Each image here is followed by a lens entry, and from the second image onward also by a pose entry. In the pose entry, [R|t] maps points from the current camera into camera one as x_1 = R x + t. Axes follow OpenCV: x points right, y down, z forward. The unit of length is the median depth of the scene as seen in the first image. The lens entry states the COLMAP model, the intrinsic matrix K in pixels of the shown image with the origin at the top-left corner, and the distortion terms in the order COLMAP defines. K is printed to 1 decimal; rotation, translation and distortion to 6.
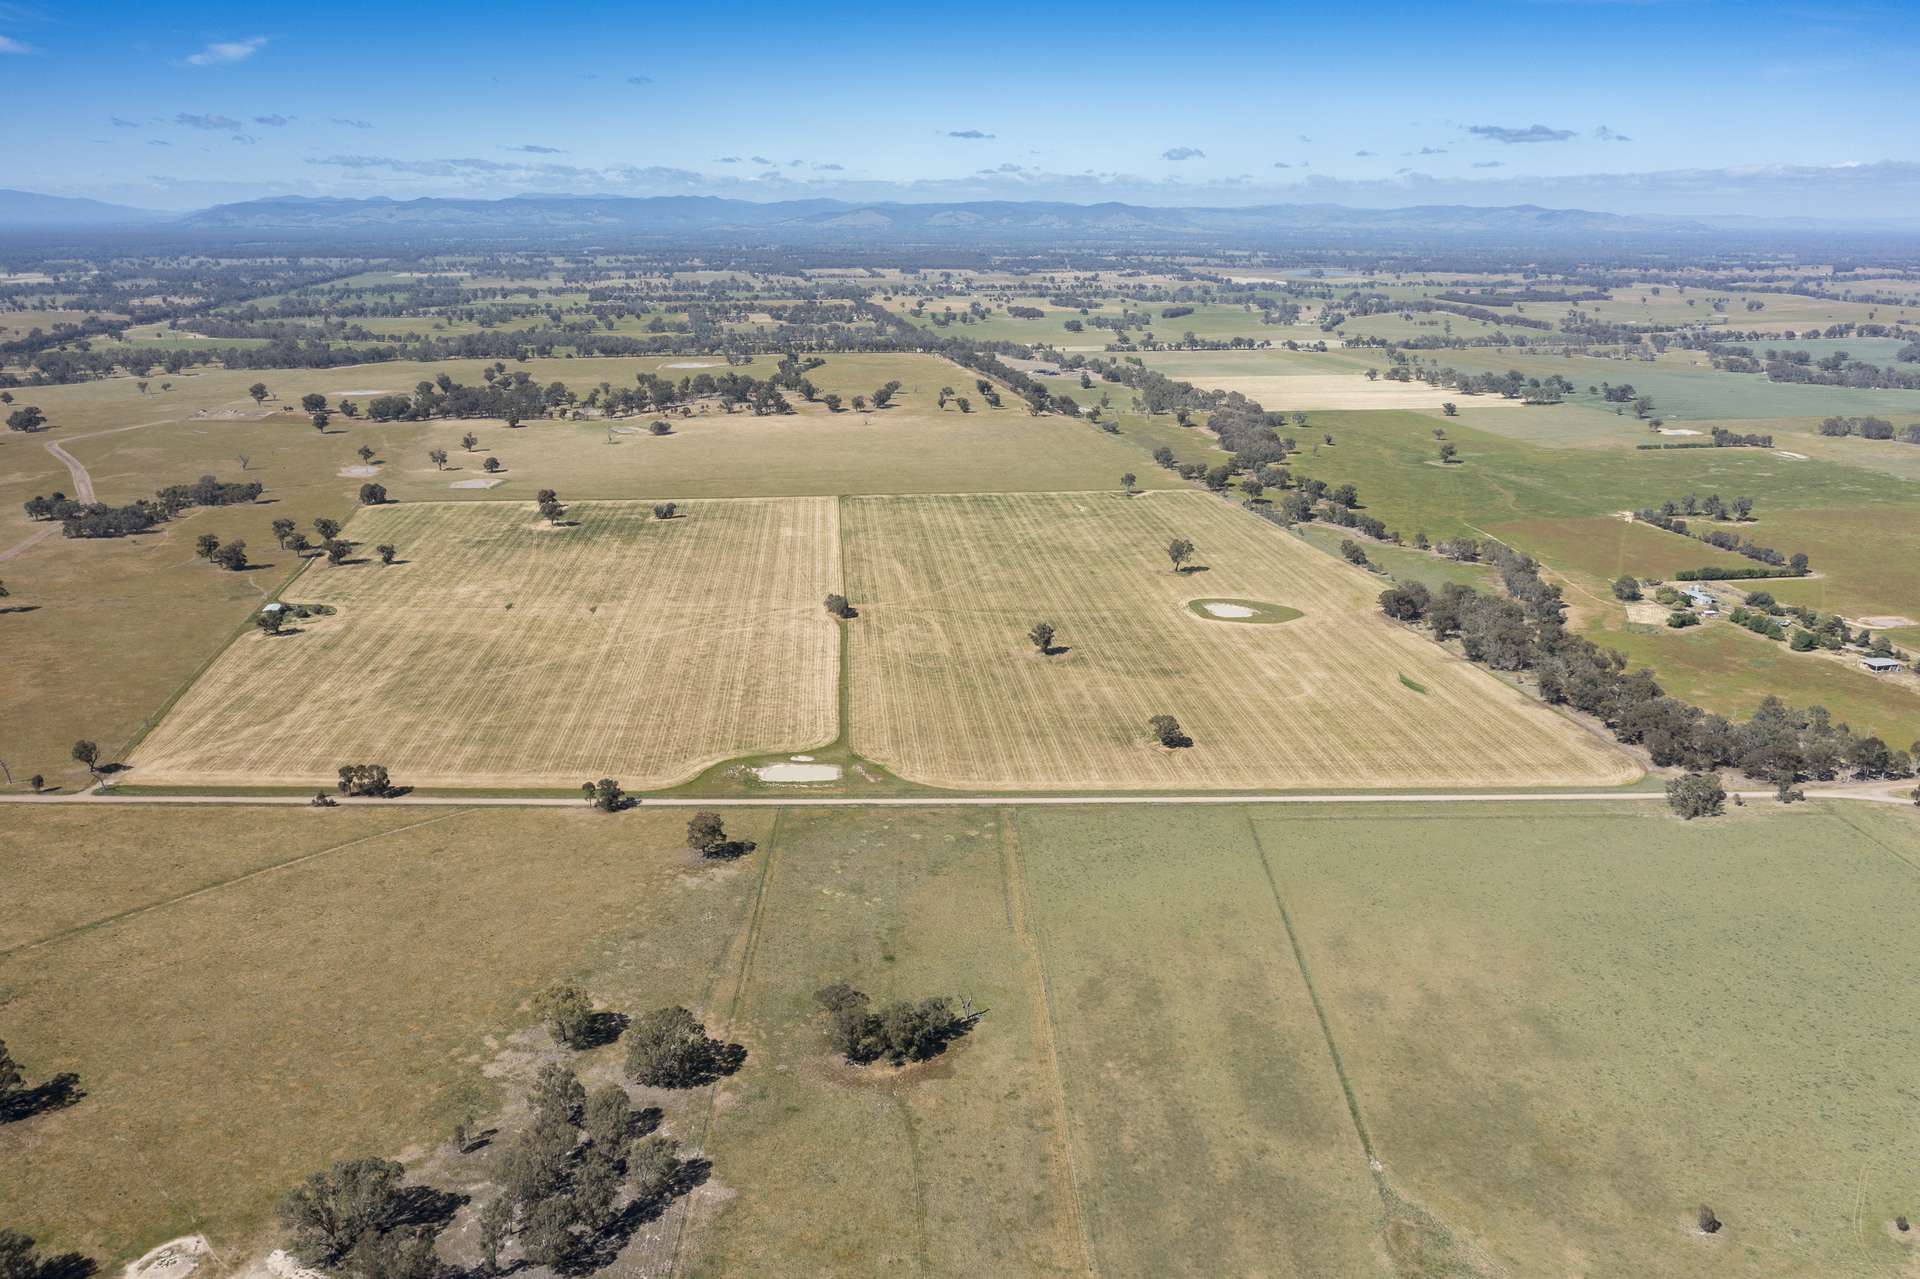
lens RADIAL K [[1552.3, 0, 960.0], [0, 1552.3, 639.5], [0, 0, 1]] dist [-0.004252, 0.010358]
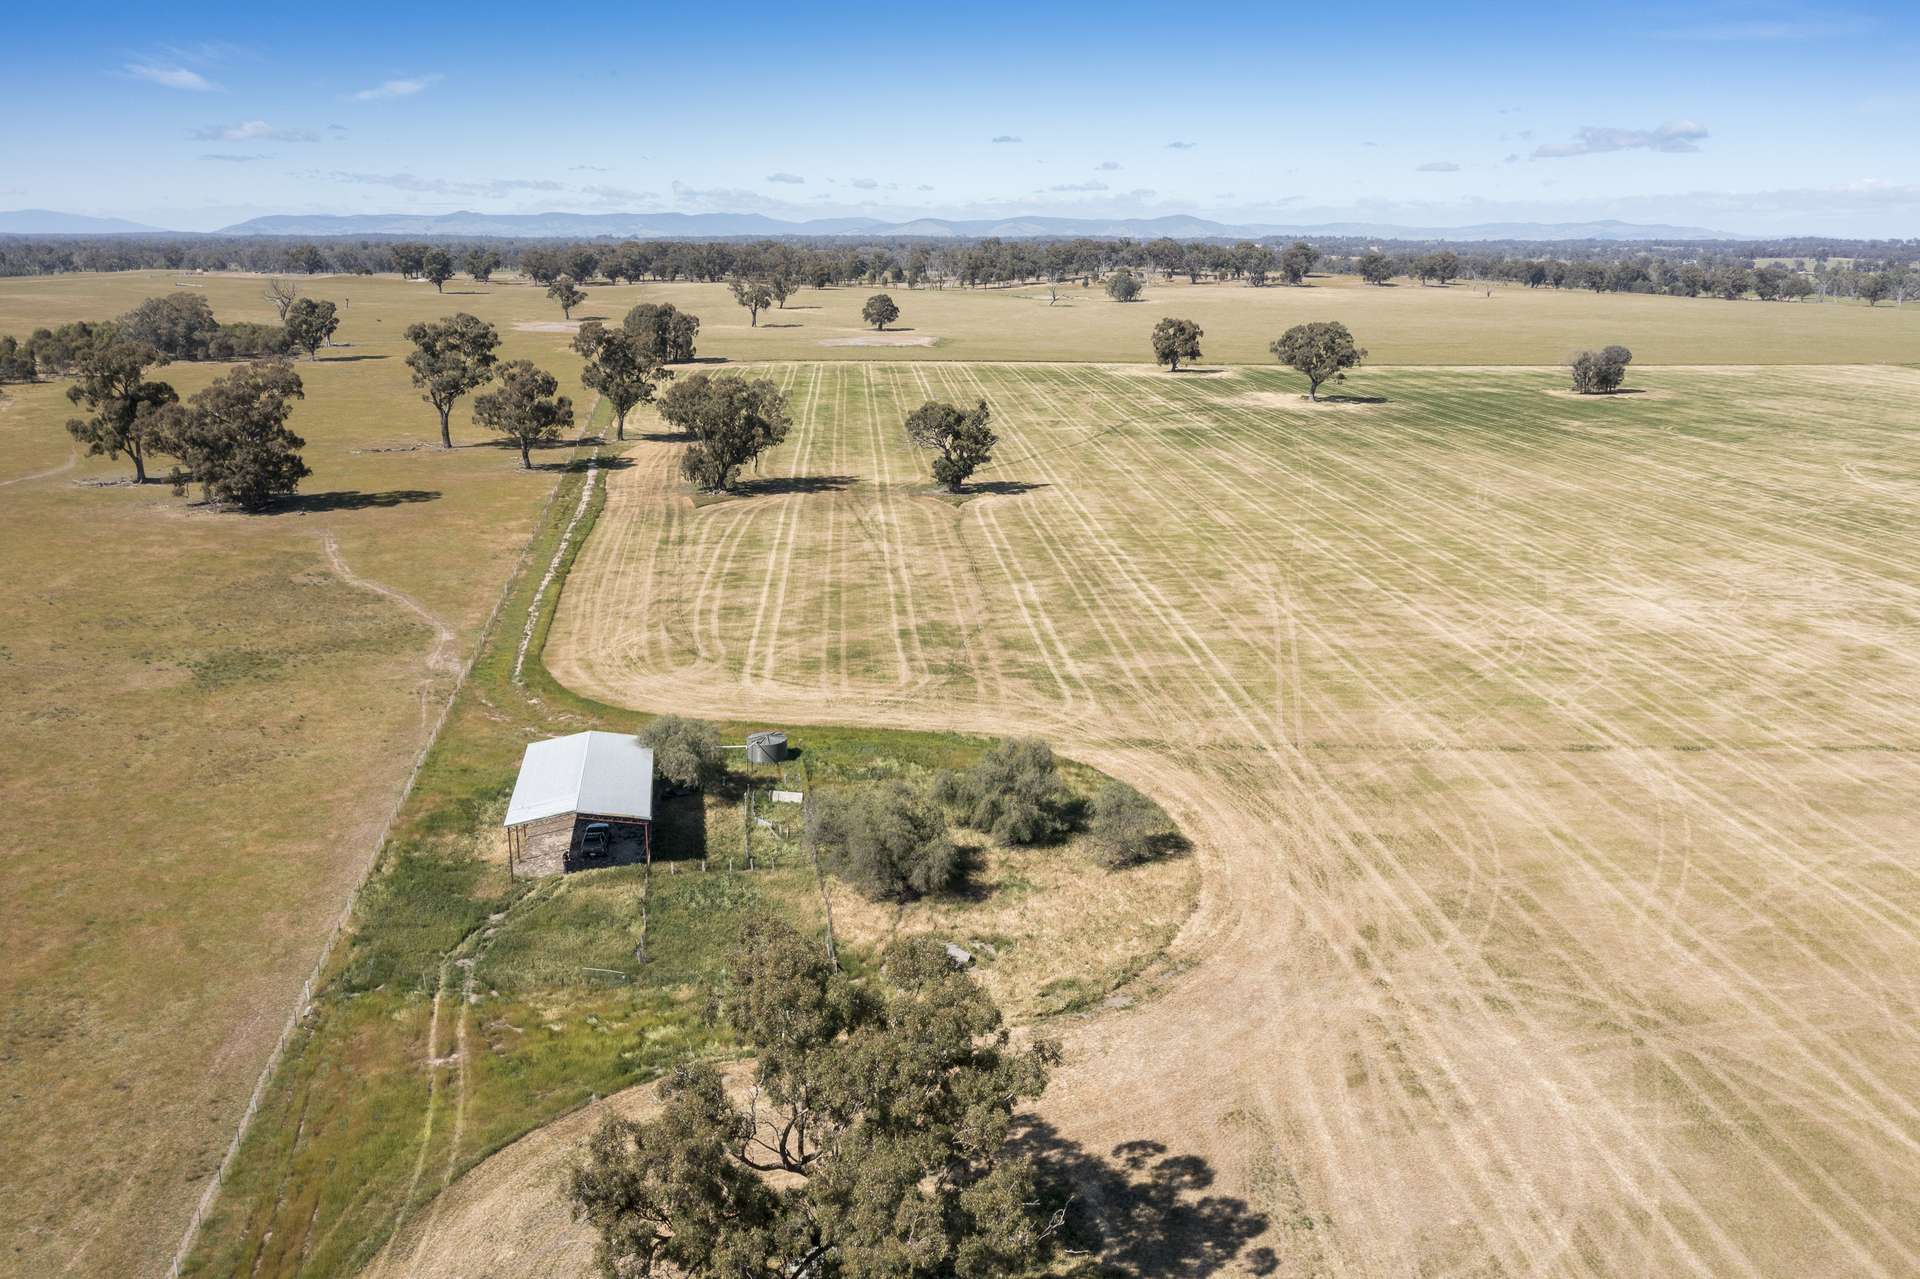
lens RADIAL K [[1552.3, 0, 960.0], [0, 1552.3, 639.5], [0, 0, 1]] dist [-0.004252, 0.010358]
pose [[0.999853, 0.000794, -0.017150, -0.416426], [-0.001140, 0.999796, -0.020181, -0.027672], [0.017130, 0.020198, 0.999649, 0.898320]]
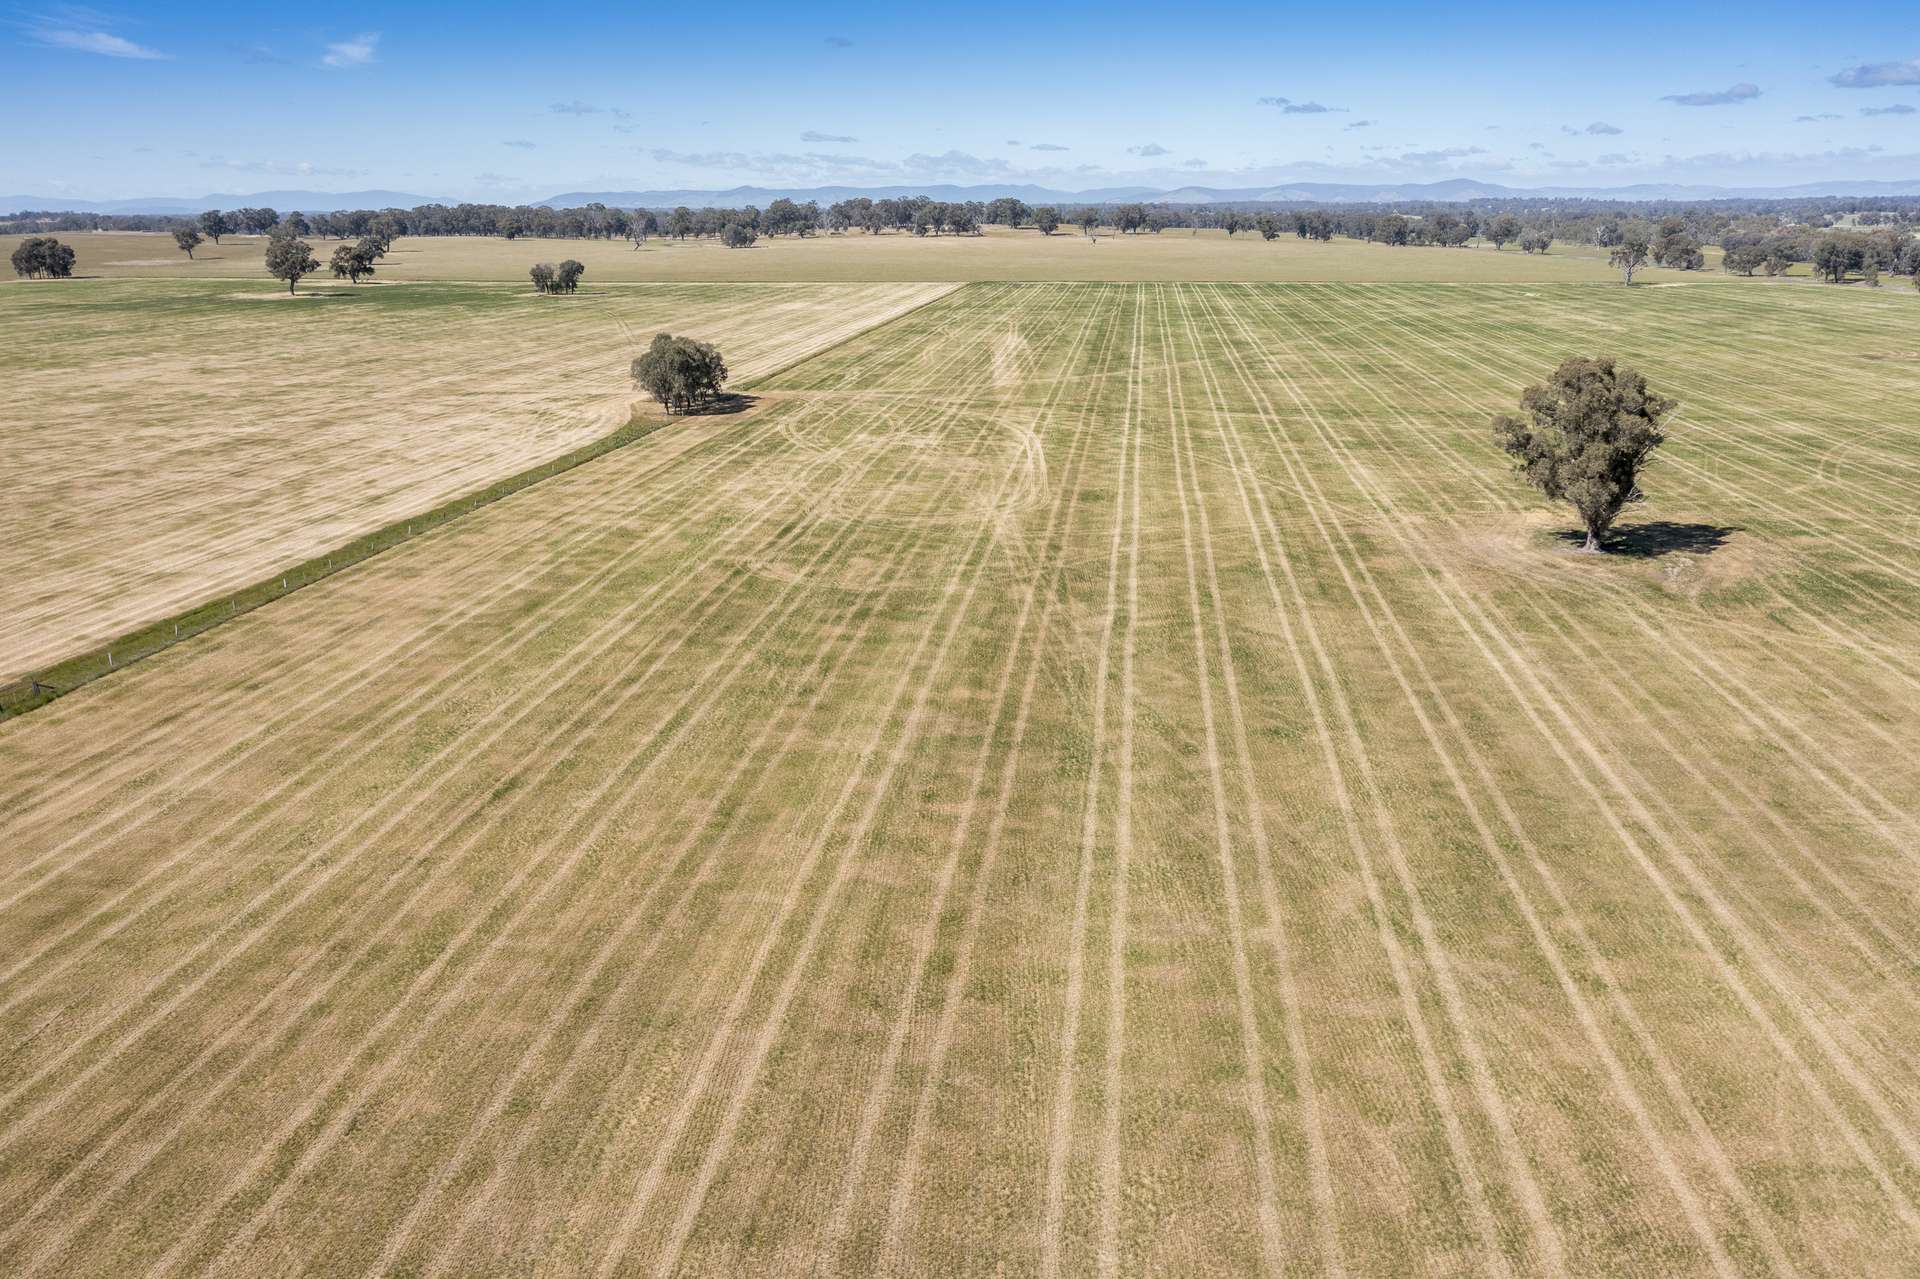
lens RADIAL K [[1552.3, 0, 960.0], [0, 1552.3, 639.5], [0, 0, 1]] dist [-0.004252, 0.010358]
pose [[0.980499, 0.046024, -0.191059, 0.019157], [-0.046345, 0.998922, 0.002788, 0.019522], [0.190981, 0.006121, 0.981575, 0.762180]]
